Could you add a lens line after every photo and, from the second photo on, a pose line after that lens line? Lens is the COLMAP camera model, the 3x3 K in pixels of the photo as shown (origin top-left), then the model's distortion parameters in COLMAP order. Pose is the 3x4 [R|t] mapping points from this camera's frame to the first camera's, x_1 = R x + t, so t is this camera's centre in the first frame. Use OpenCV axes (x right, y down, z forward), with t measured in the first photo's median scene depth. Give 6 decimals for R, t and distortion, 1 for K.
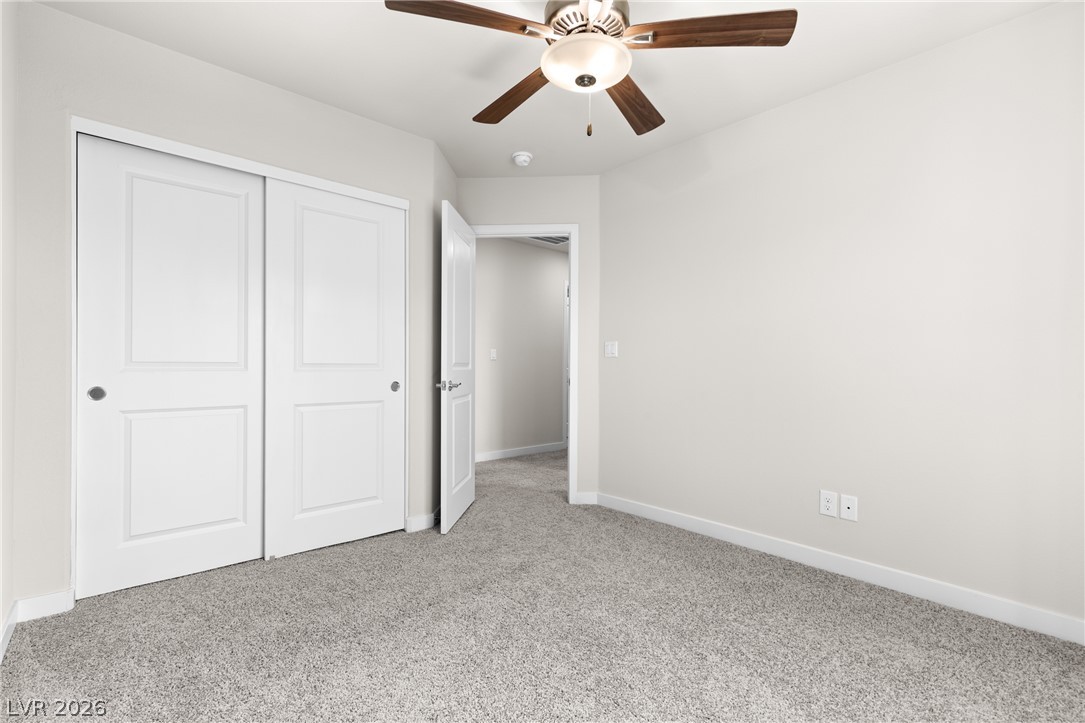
lens RADIAL K [[498.5, 0, 545.2], [0, 498.5, 367.9], [0, 0, 1]] dist [-0.000288, 0.000086]
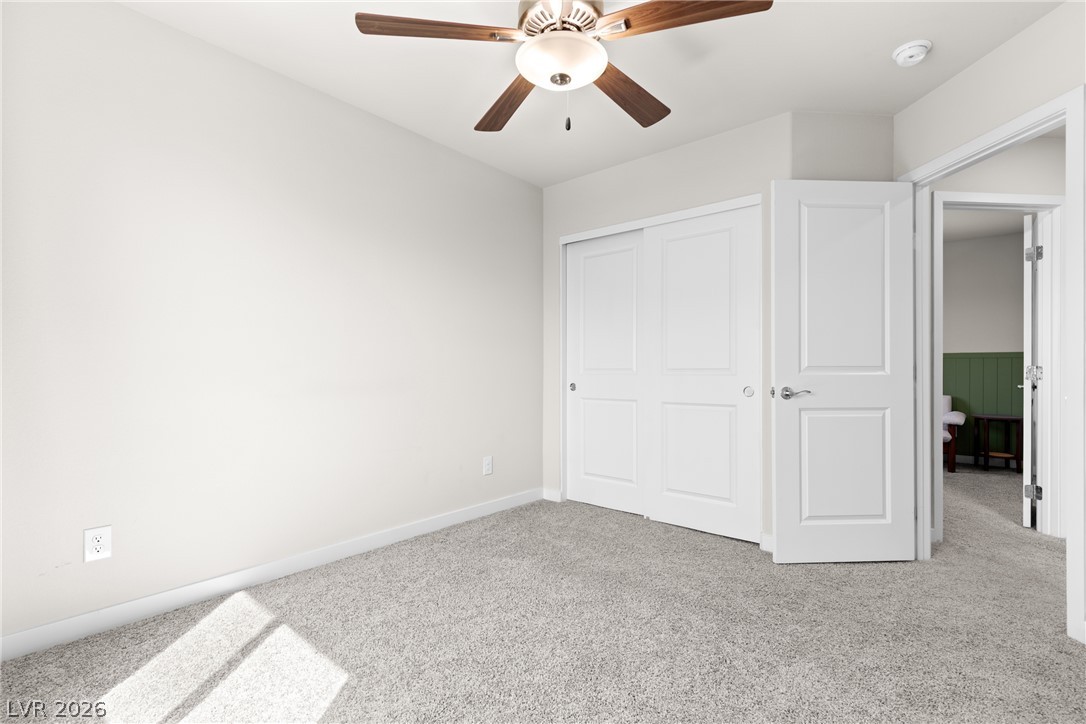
lens RADIAL K [[499.0, 0, 545.7], [0, 499.0, 368.4], [0, 0, 1]] dist [-0.000288, 0.000086]
pose [[0.118059, -0.012313, -0.992930, 0.658513], [-0.000504, 0.999922, -0.012460, 0.005656], [0.993006, 0.001972, 0.118043, 0.535279]]
